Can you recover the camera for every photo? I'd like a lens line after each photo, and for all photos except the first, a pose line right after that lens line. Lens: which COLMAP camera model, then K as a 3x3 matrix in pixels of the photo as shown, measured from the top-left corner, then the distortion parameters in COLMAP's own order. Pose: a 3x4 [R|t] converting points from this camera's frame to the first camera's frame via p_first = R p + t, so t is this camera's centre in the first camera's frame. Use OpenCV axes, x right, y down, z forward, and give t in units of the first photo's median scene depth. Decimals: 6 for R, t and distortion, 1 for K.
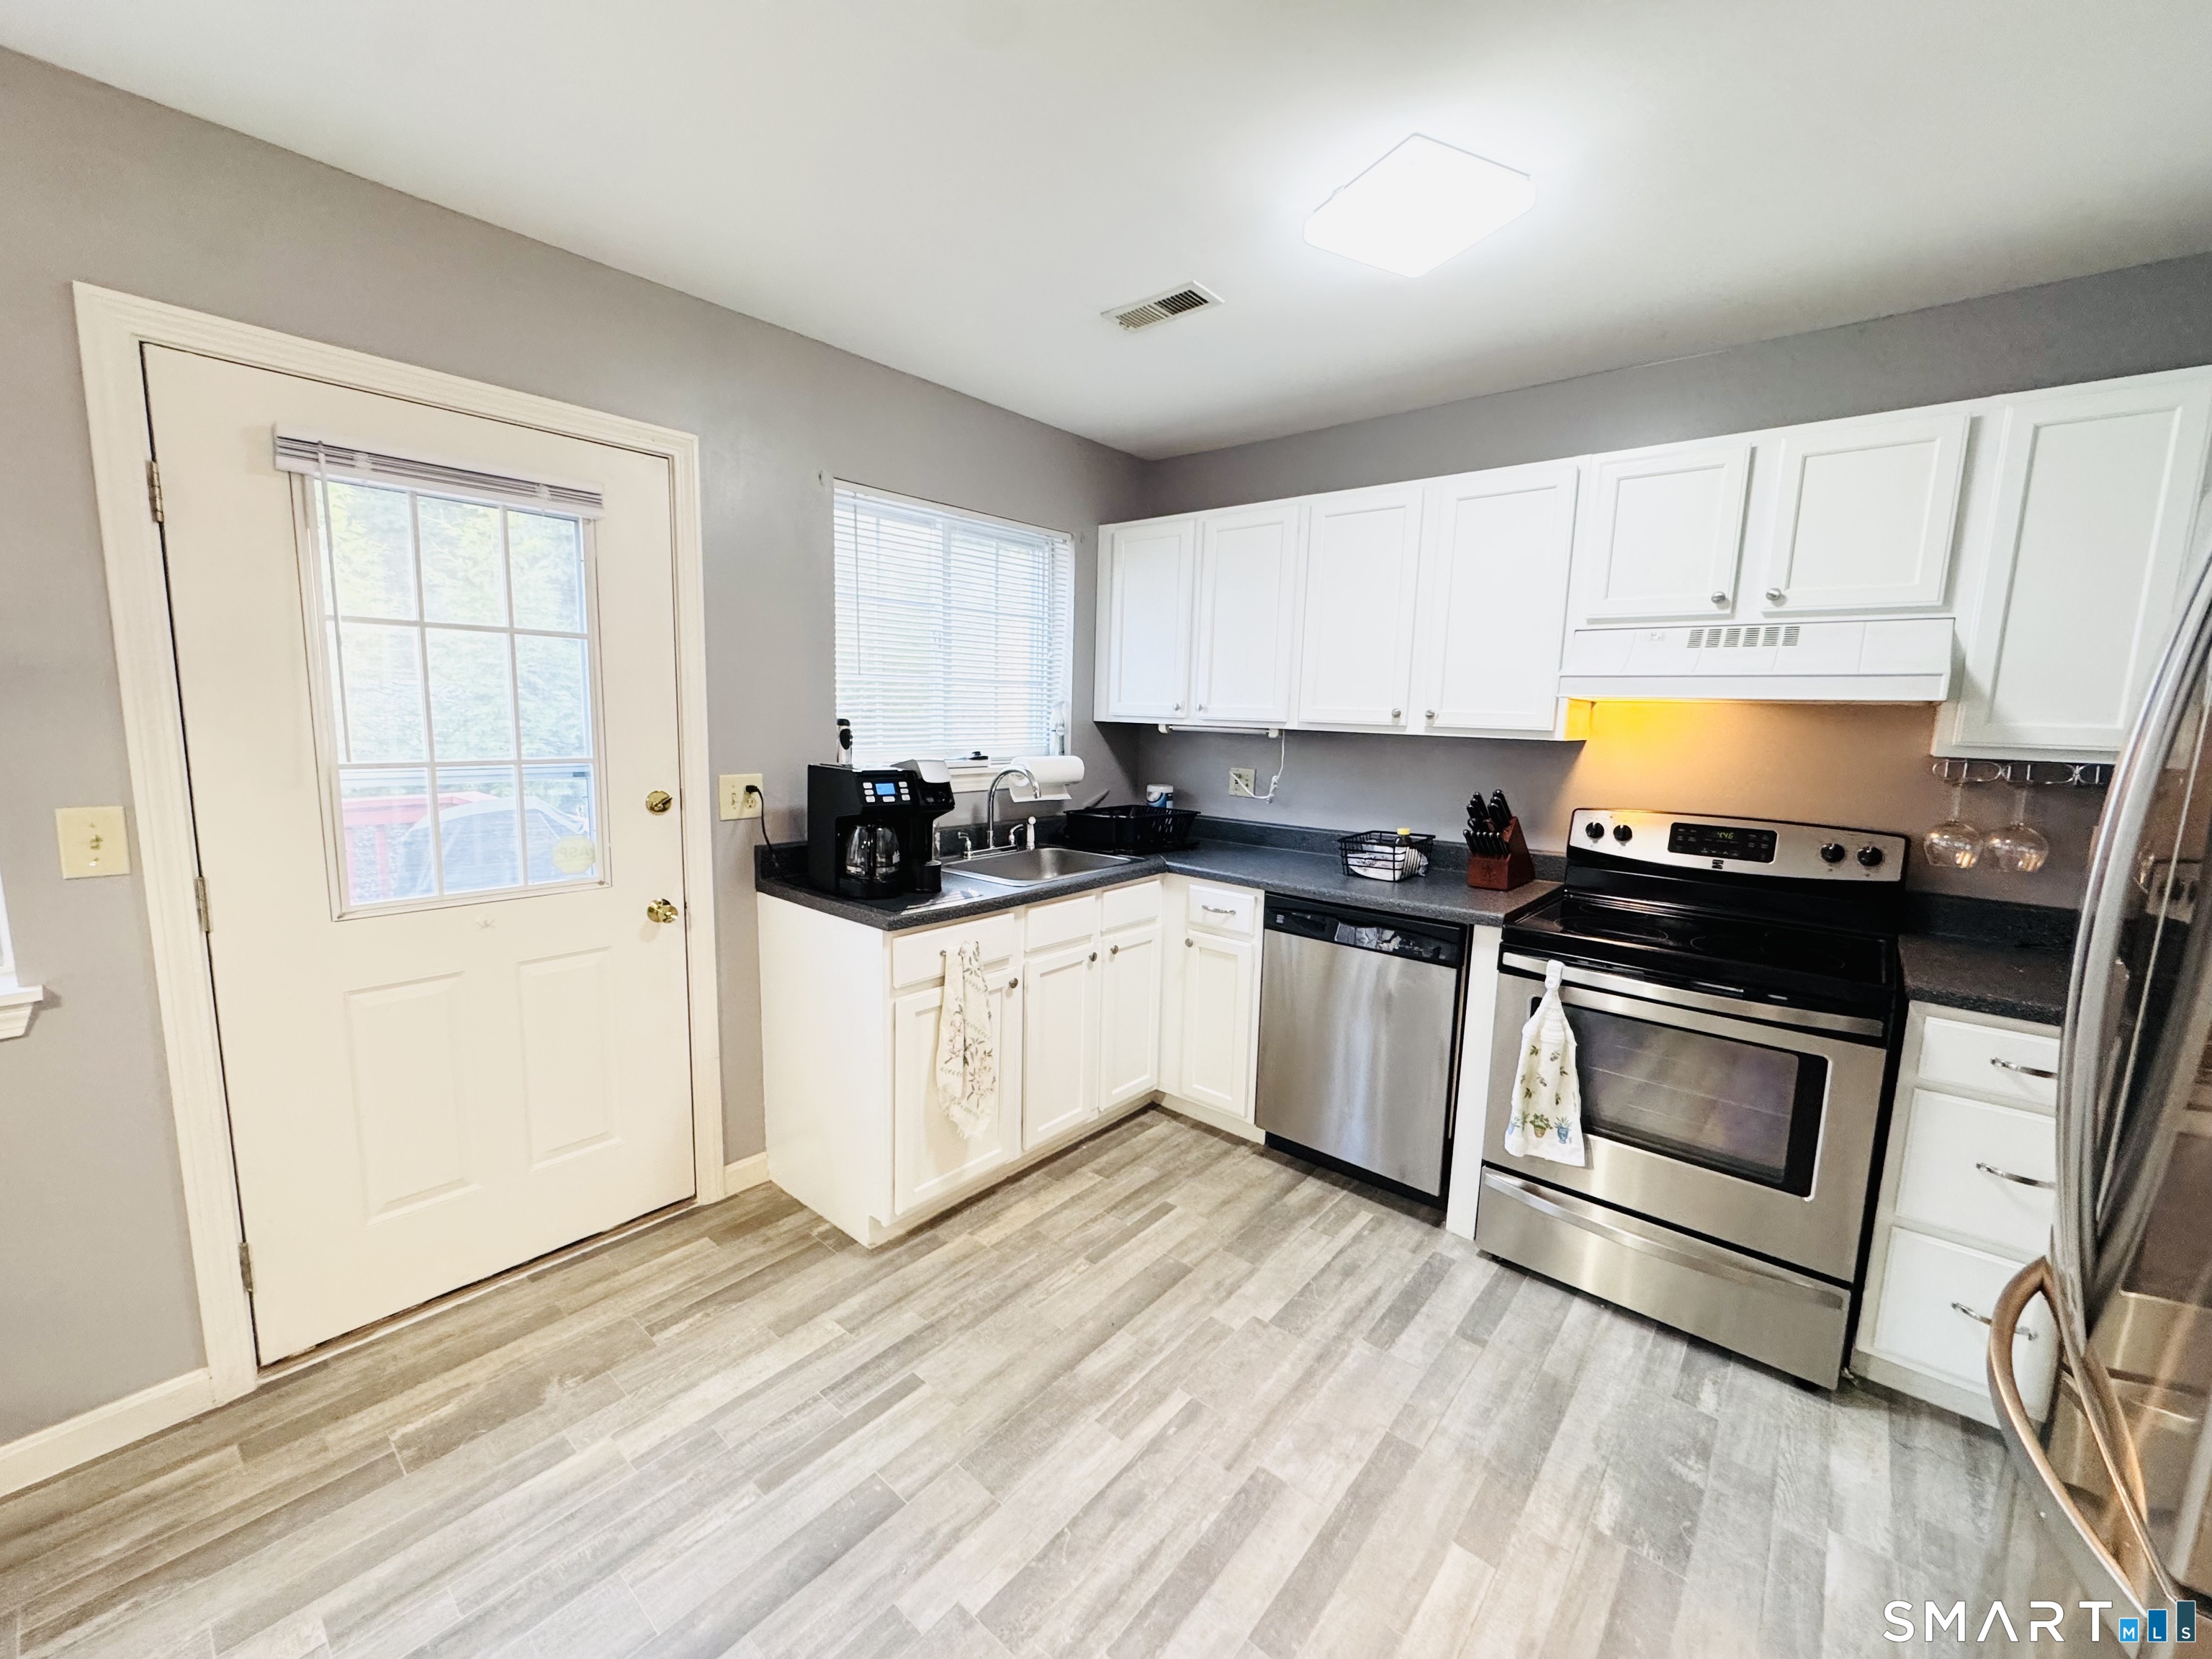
lens RADIAL K [[887.4, 0, 1104.9], [0, 887.4, 832.1], [0, 0, 1]] dist [-0.000734, -0.000099]
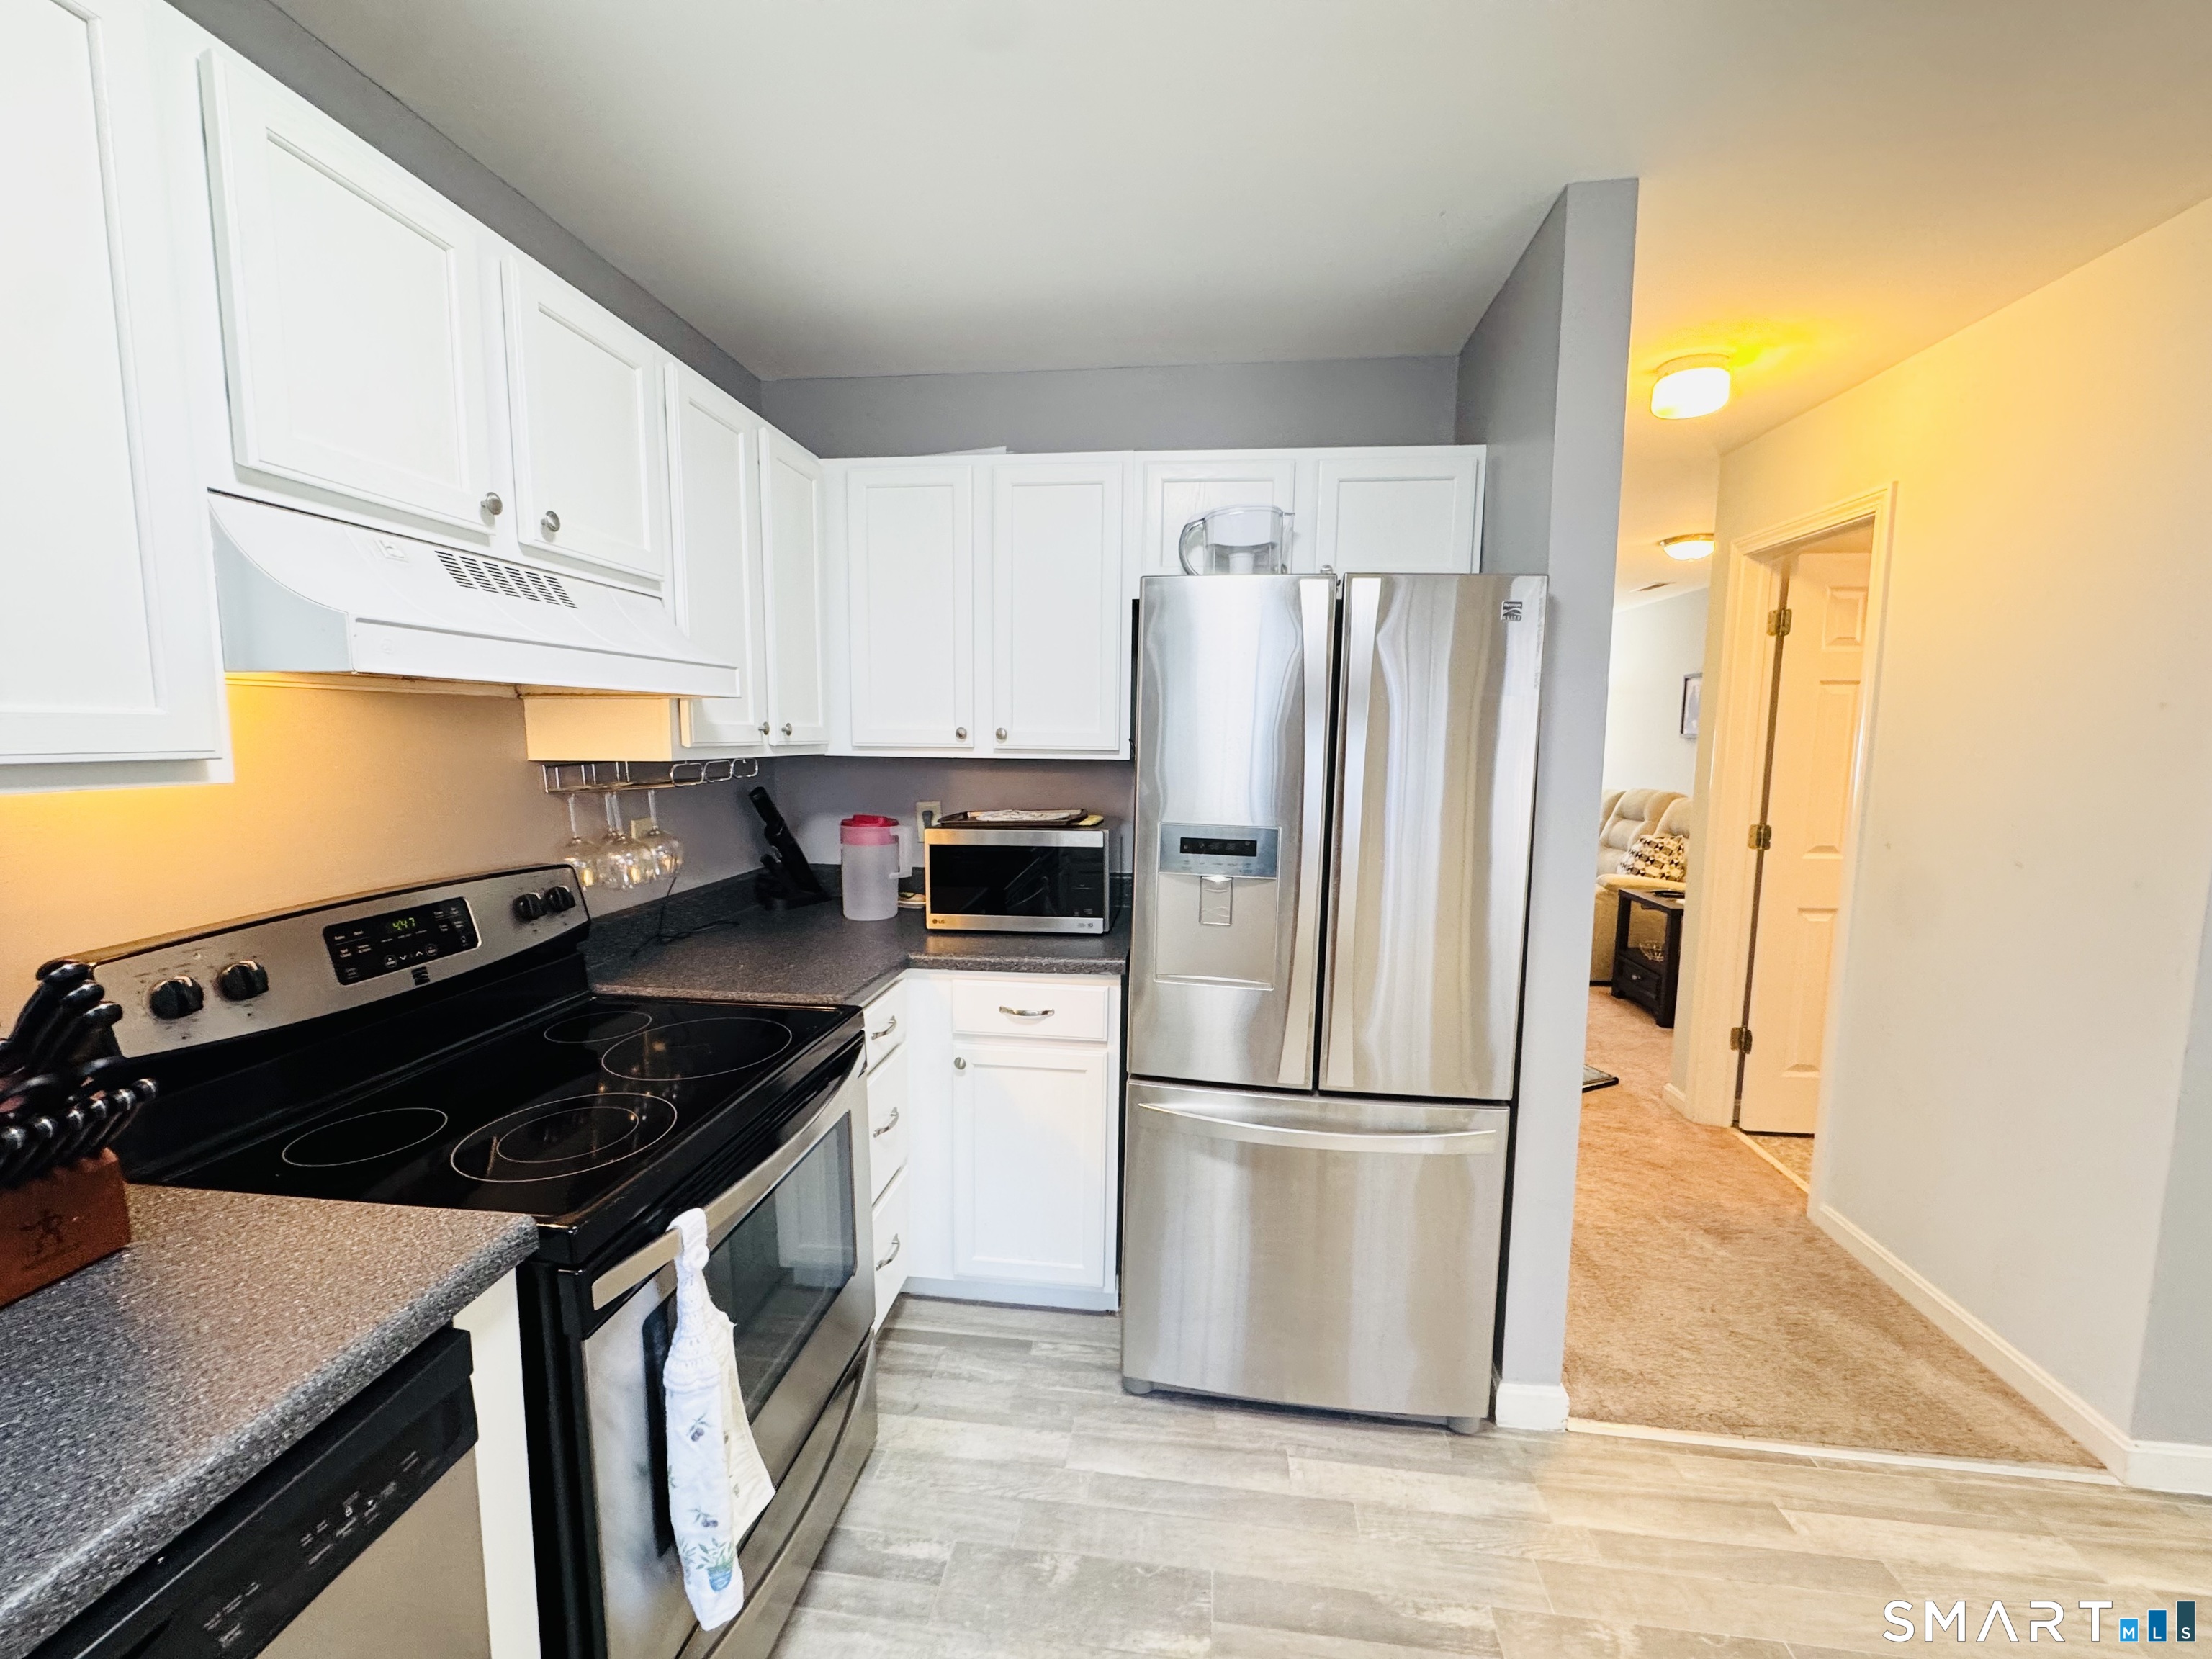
lens RADIAL K [[887.4, 0, 1103.4], [0, 887.4, 832.0], [0, 0, 1]] dist [-0.000734, -0.000099]
pose [[-0.557309, -0.124849, 0.820865, -0.000918], [0.094948, 0.972562, 0.212385, -0.057108], [-0.824858, 0.196304, -0.530164, 0.401792]]
